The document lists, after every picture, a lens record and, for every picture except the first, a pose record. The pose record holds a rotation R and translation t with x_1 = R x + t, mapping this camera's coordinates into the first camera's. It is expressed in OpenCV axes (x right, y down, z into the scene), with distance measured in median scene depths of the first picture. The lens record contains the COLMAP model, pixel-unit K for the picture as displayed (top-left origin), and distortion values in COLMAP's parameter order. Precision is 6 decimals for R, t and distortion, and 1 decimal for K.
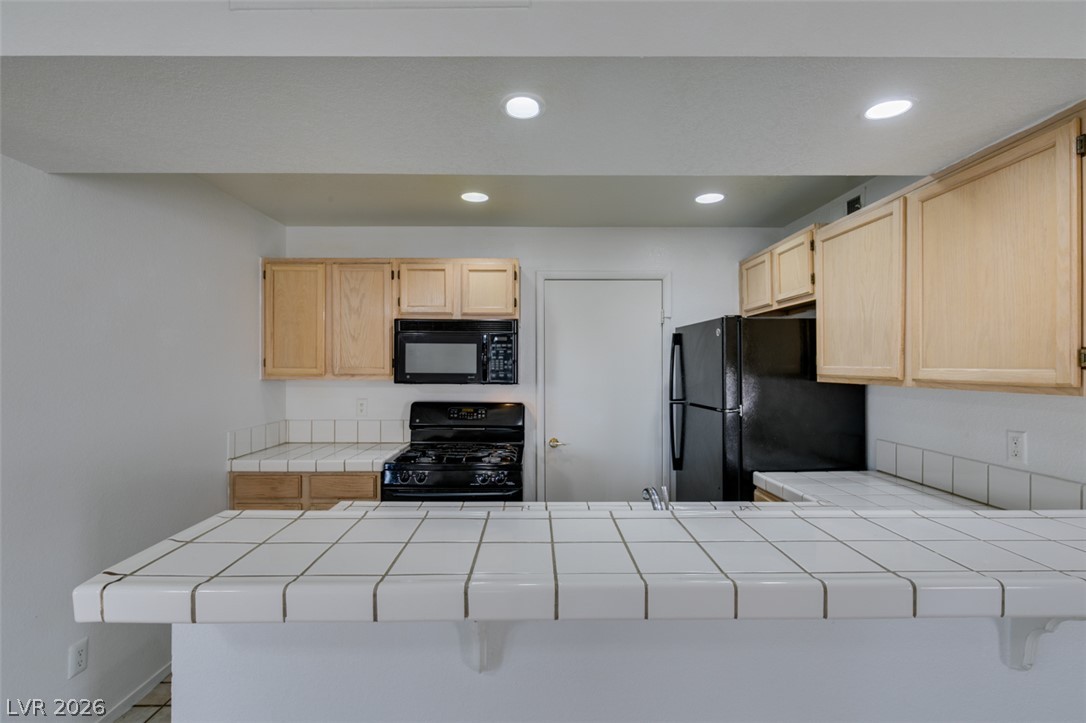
lens RADIAL K [[488.0, 0, 539.2], [0, 488.0, 363.7], [0, 0, 1]] dist [-0.000890, -0.001043]
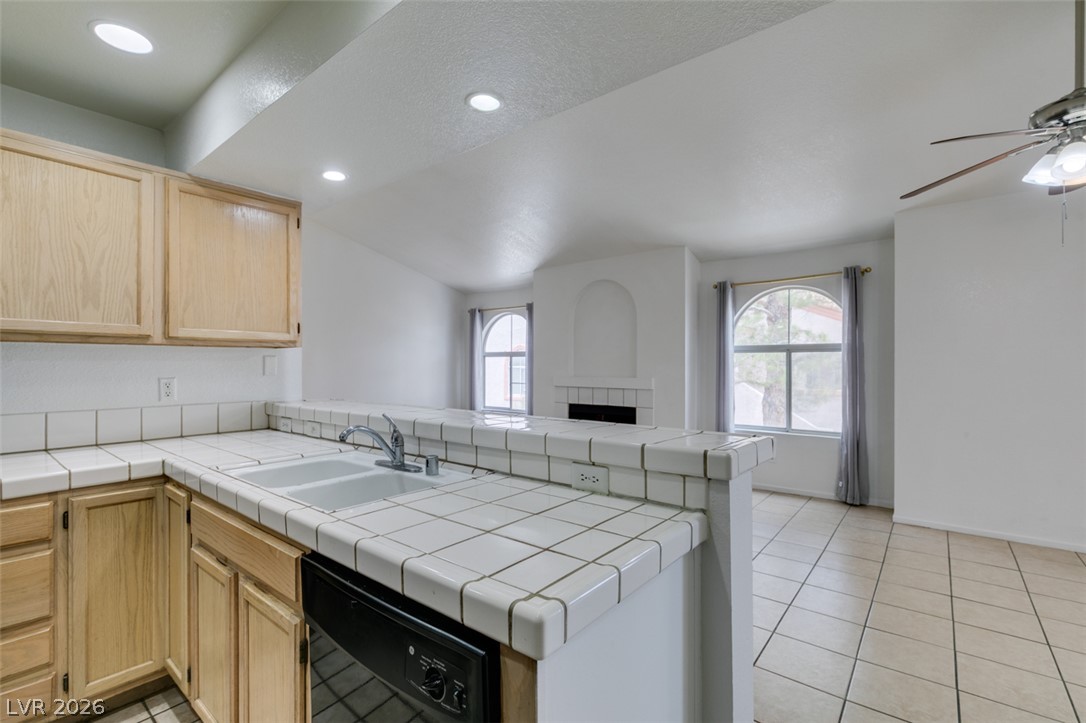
lens RADIAL K [[488.0, 0, 537.6], [0, 488.0, 364.0], [0, 0, 1]] dist [-0.000890, -0.001043]
pose [[-0.767535, 0.002567, 0.641002, -0.398316], [-0.000349, 0.999990, -0.004422, 0.061154], [-0.641007, -0.003618, -0.767526, 0.802814]]
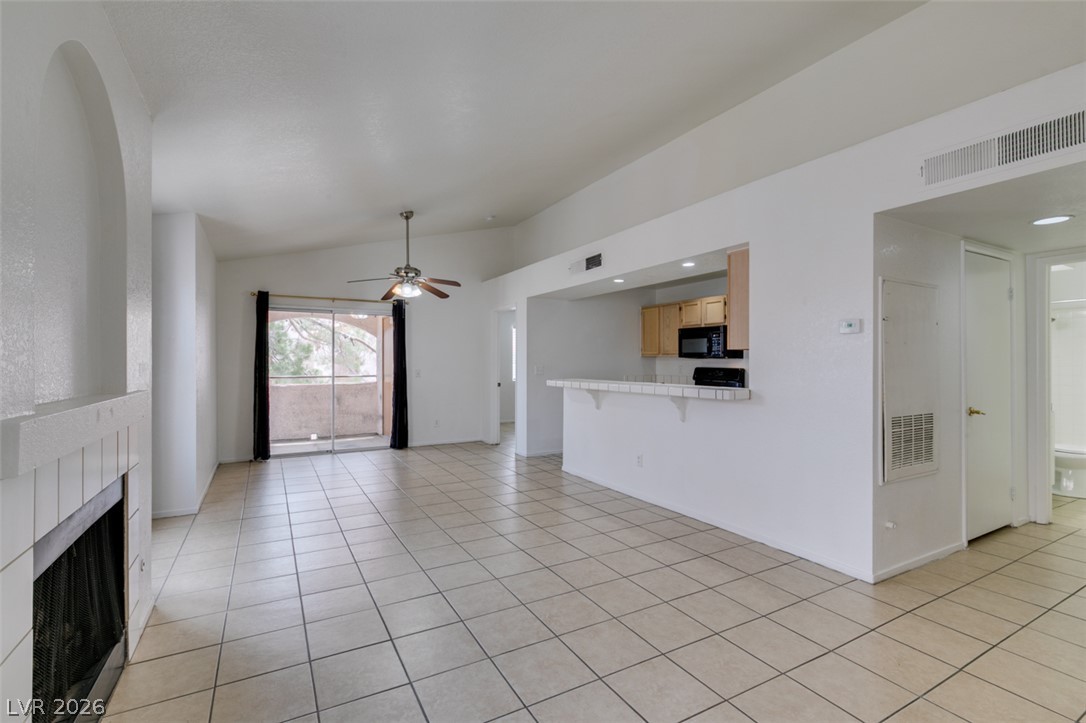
lens RADIAL K [[488.0, 0, 535.4], [0, 488.0, 360.8], [0, 0, 1]] dist [-0.000890, -0.001043]
pose [[0.477809, -0.002055, -0.878461, 1.358195], [-0.000188, 0.999997, -0.002442, 0.061285], [0.878464, 0.001332, 0.477807, -0.650955]]
